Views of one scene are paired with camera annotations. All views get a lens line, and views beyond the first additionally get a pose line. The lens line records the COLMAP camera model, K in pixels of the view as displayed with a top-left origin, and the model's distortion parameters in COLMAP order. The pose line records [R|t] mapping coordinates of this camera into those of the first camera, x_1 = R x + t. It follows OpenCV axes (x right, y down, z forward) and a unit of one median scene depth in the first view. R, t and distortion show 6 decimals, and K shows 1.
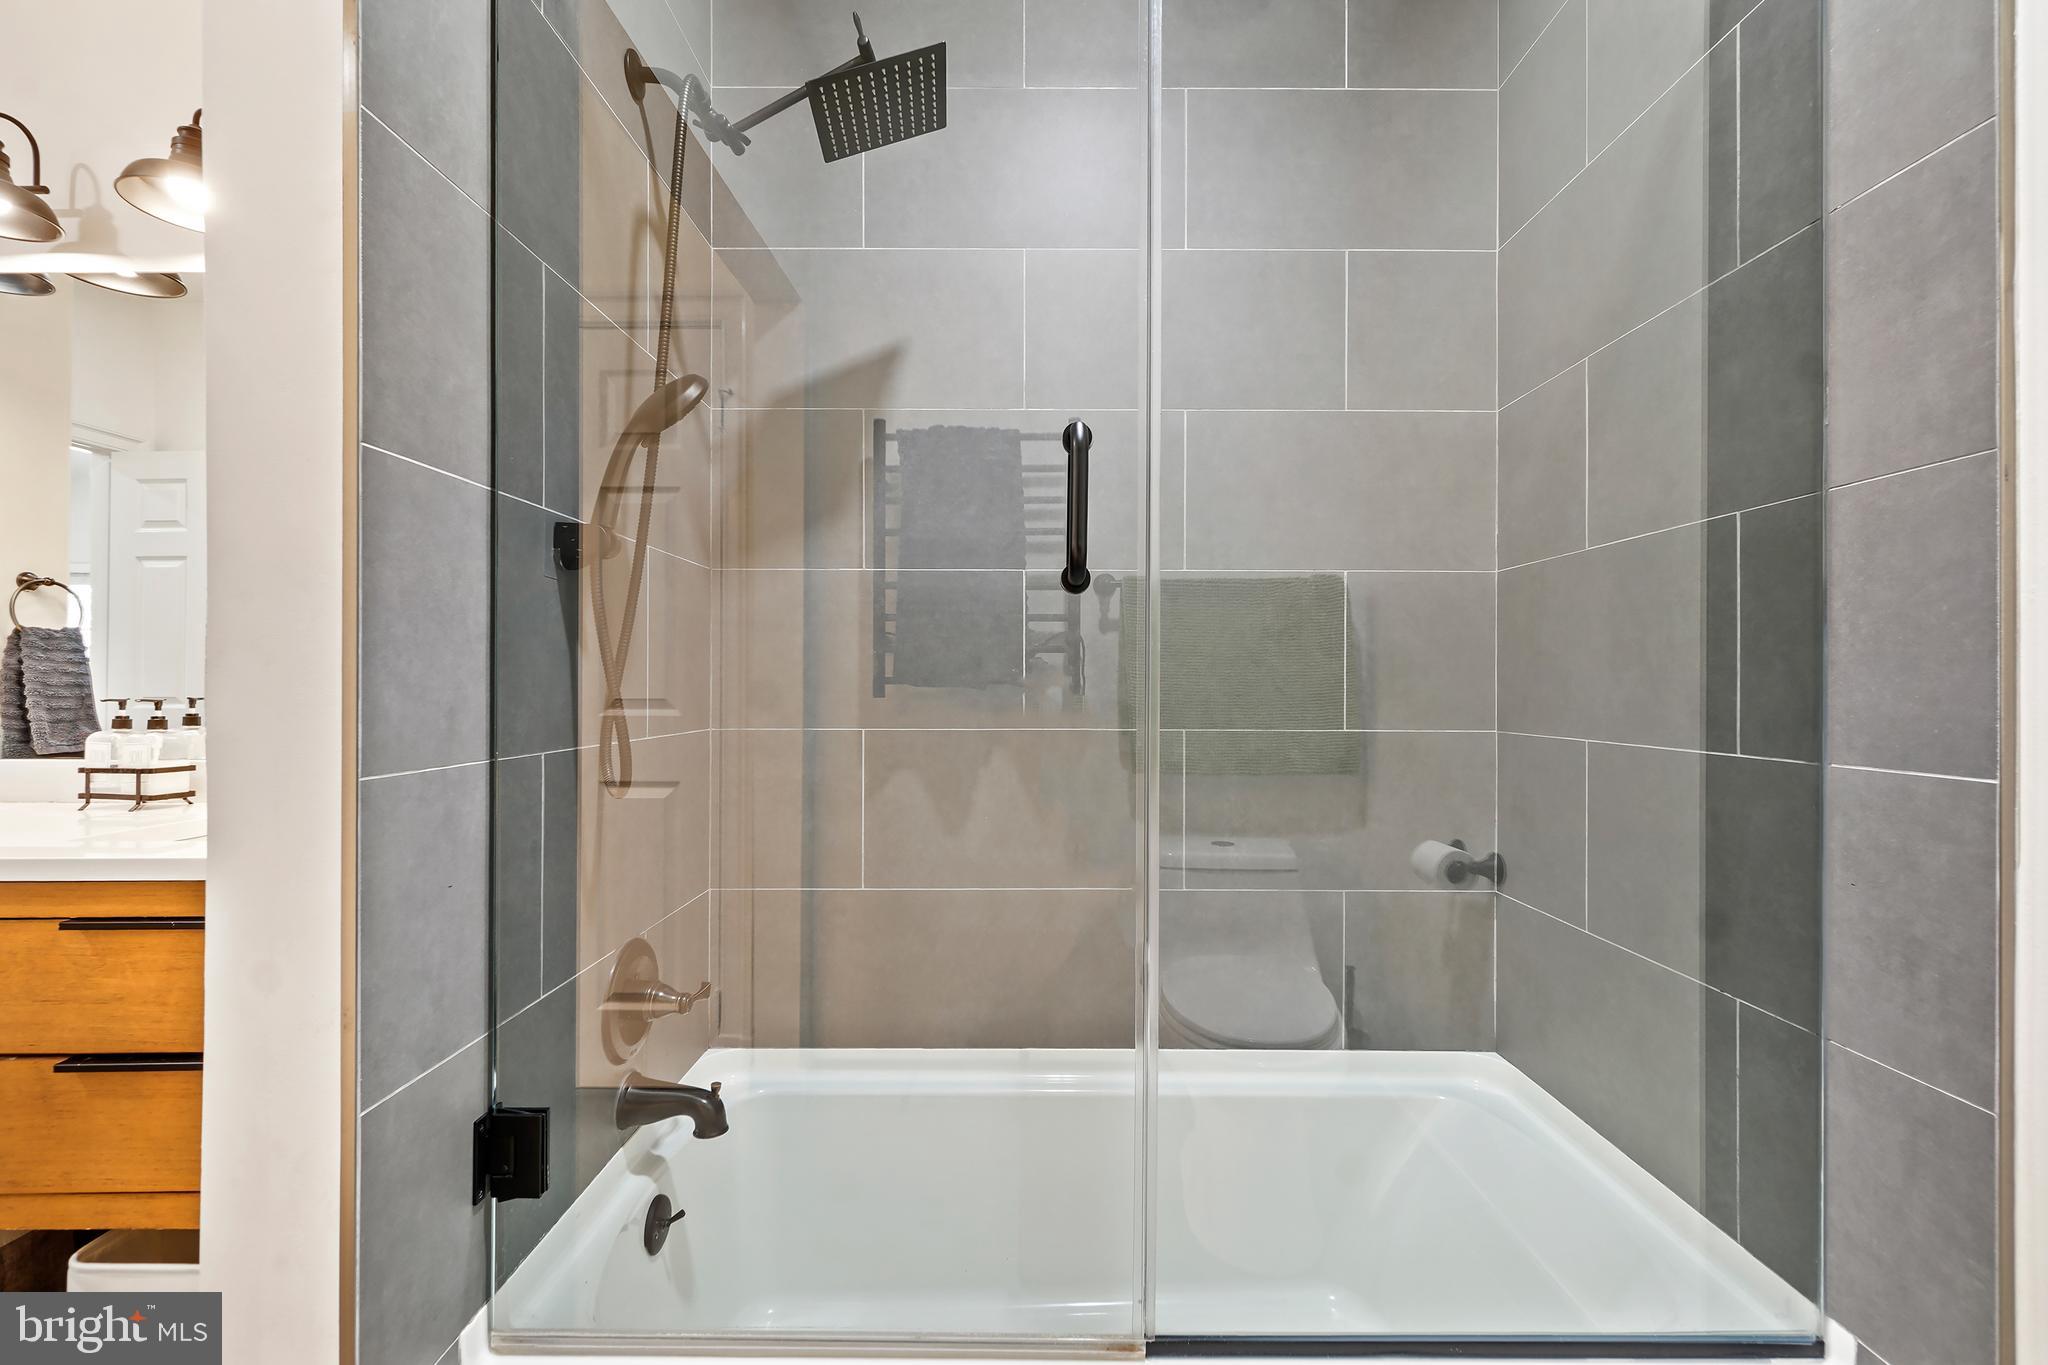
lens RADIAL K [[940.3, 0, 1052.9], [0, 940.3, 684.5], [0, 0, 1]] dist [-0.052420, 0.023111]
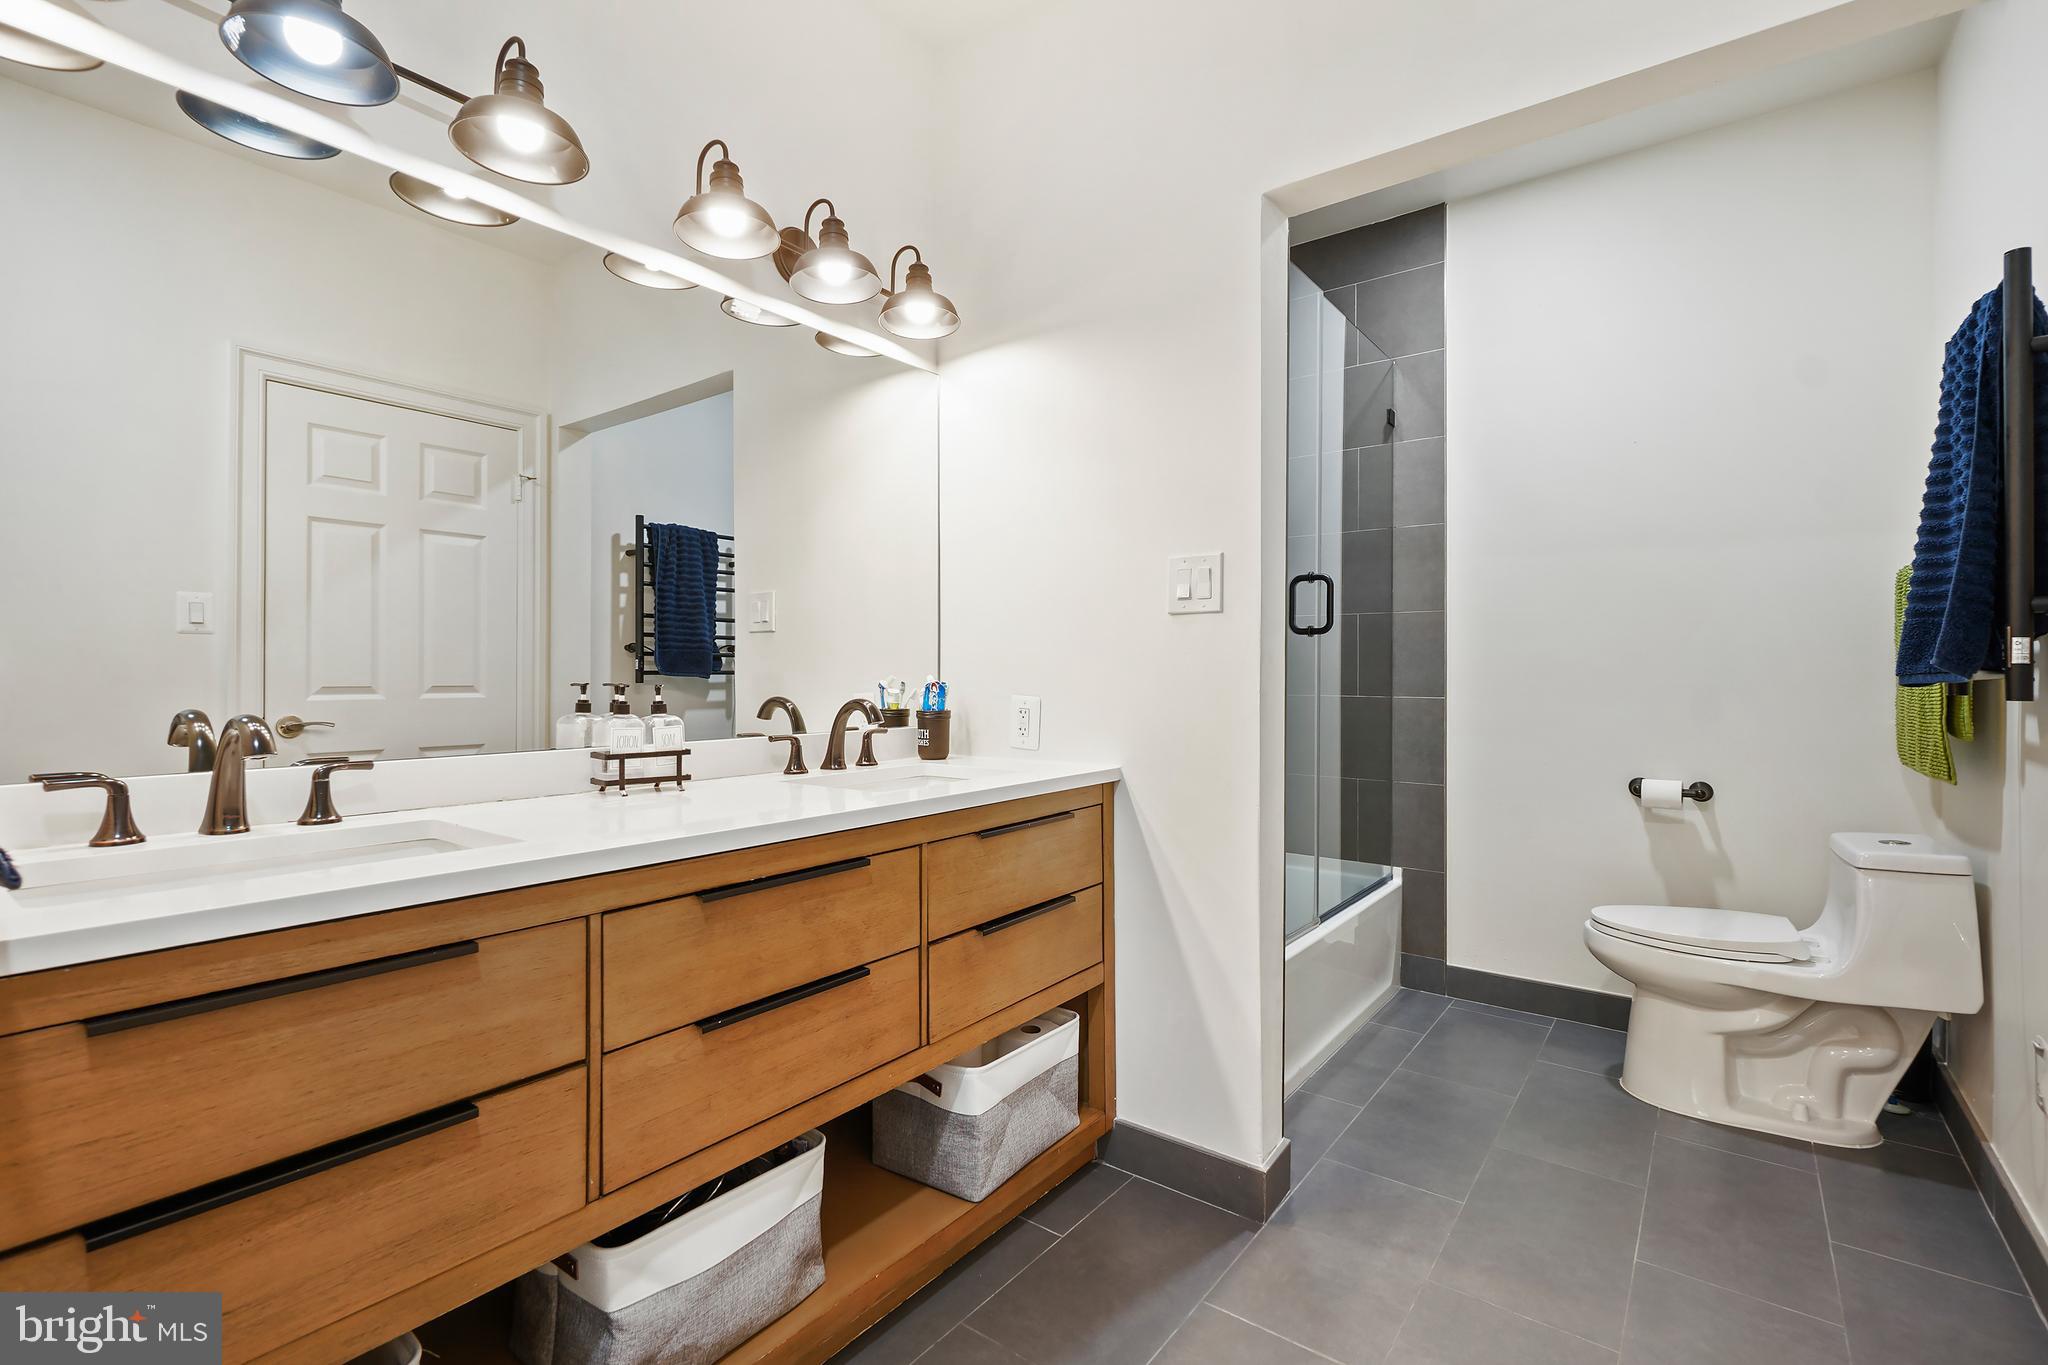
lens RADIAL K [[940.3, 0, 1052.9], [0, 940.3, 684.5], [0, 0, 1]] dist [-0.052420, 0.023111]
pose [[0.581417, -0.006702, 0.813578, -2.197336], [0.001920, 0.999975, 0.006866, 0.015474], [-0.813604, -0.002430, 0.581415, 0.045811]]
